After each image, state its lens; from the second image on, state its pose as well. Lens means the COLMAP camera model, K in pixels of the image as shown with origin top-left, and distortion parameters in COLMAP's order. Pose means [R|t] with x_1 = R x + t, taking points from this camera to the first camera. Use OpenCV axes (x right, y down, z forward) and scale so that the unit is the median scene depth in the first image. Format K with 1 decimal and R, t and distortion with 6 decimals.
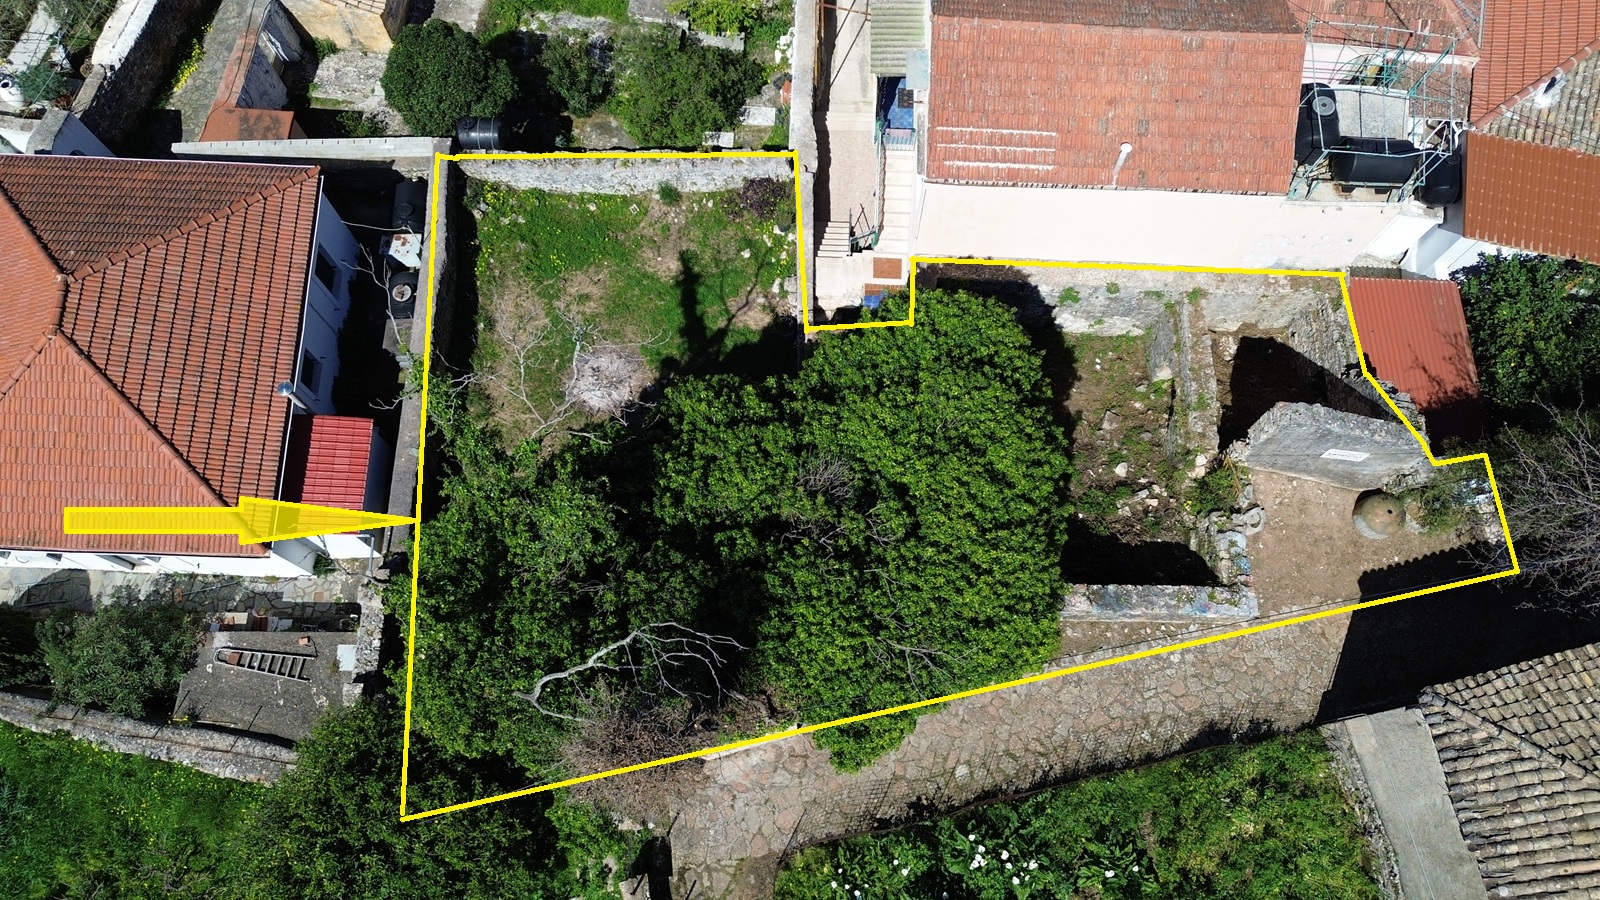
lens RADIAL K [[1140.9, 0, 792.5], [0, 1140.9, 451.6], [0, 0, 1]] dist [0.080831, -0.075814]
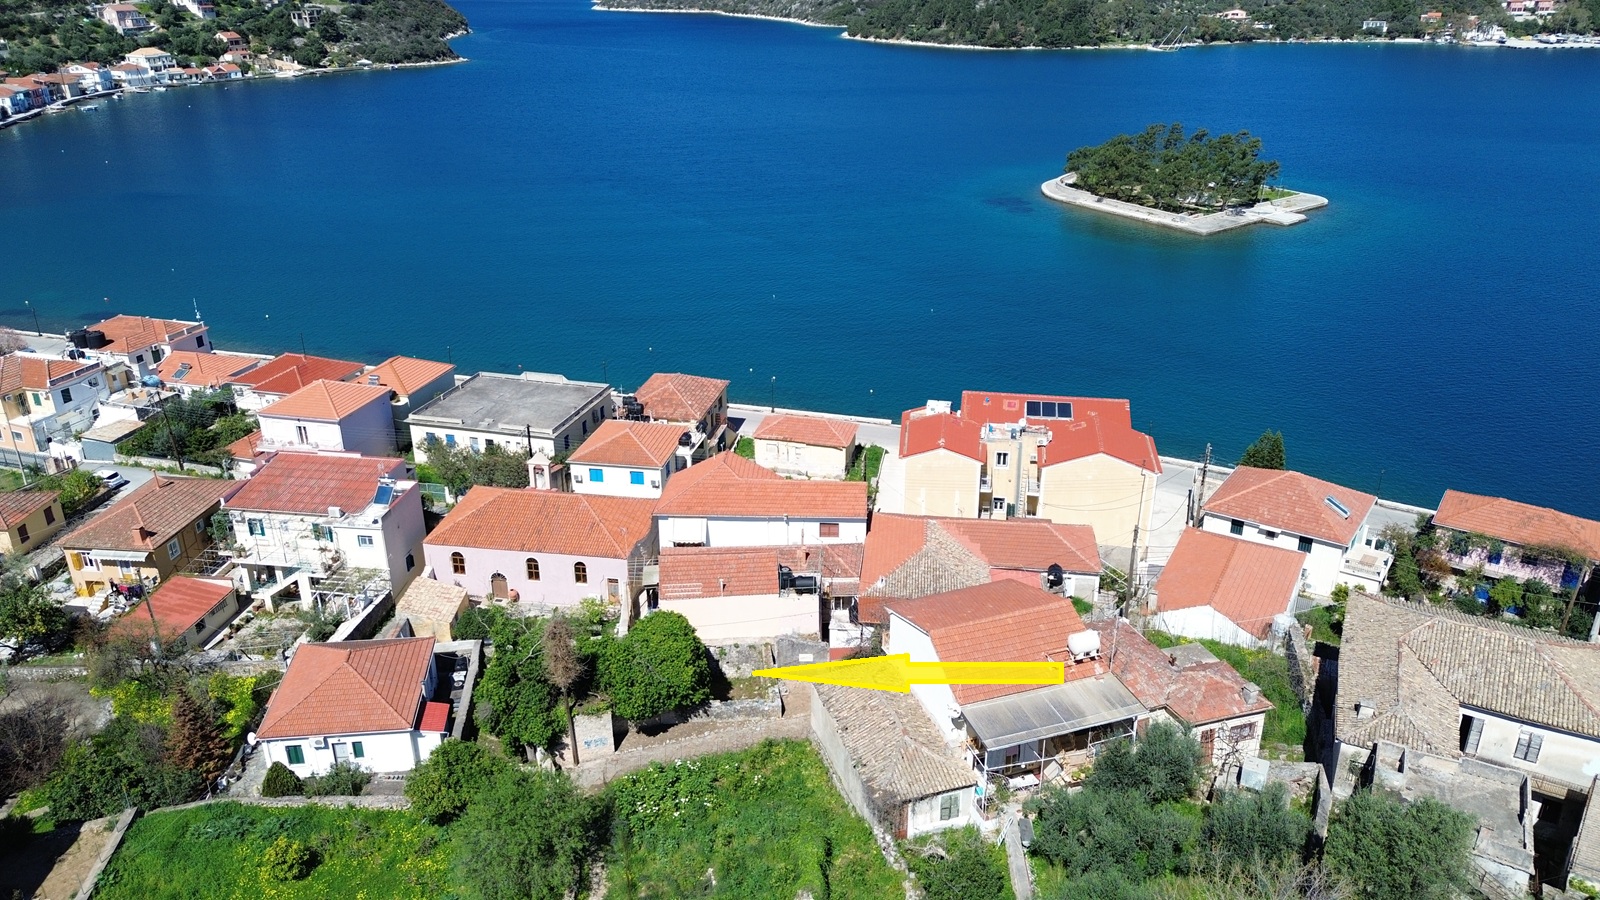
lens RADIAL K [[1140.9, 0, 792.5], [0, 1140.9, 451.6], [0, 0, 1]] dist [0.080831, -0.075814]
pose [[0.992303, -0.053539, 0.111666, 0.138711], [0.118263, 0.677171, -0.726260, 1.561928], [-0.036734, 0.733875, 0.678290, -1.193017]]
